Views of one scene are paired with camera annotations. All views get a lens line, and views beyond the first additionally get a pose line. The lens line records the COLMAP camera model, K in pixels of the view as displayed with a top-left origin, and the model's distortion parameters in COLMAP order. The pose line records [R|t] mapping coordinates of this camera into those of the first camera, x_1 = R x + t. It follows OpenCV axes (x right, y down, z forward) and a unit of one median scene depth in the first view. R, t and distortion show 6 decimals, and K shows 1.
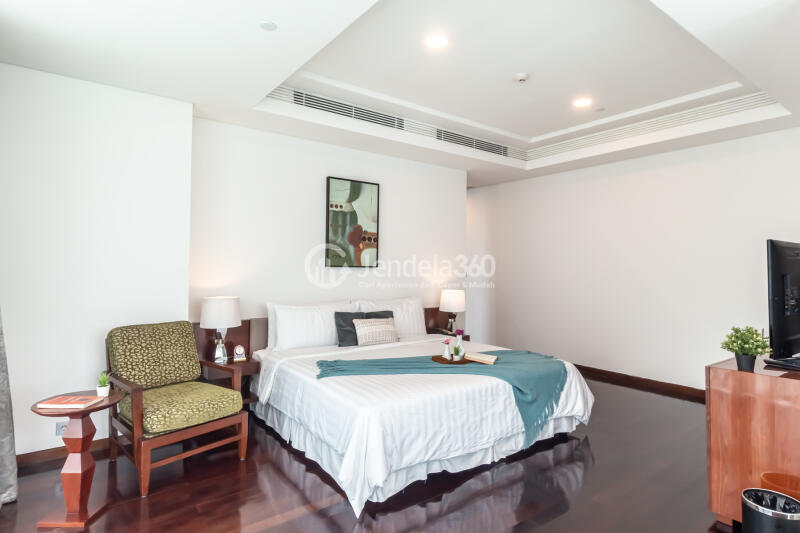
lens RADIAL K [[436.2, 0, 400.0], [0, 436.2, 266.5], [0, 0, 1]] dist [0.001909, 0.000045]
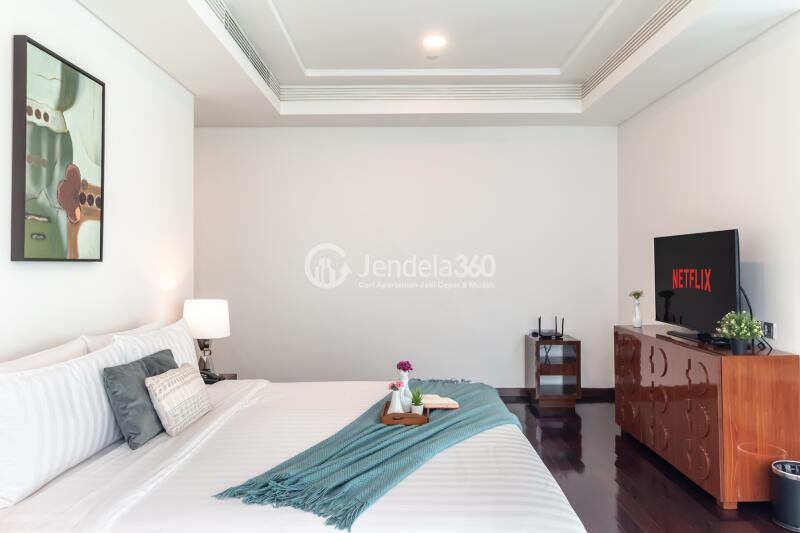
lens RADIAL K [[583.2, 0, 400.0], [0, 583.2, 266.5], [0, 0, 1]] dist [-0.004194, -0.004952]
pose [[0.598317, -0.011308, 0.801179, -0.373771], [0.005703, 0.999935, 0.009855, 0.002895], [-0.801239, -0.001327, 0.598343, 0.385359]]
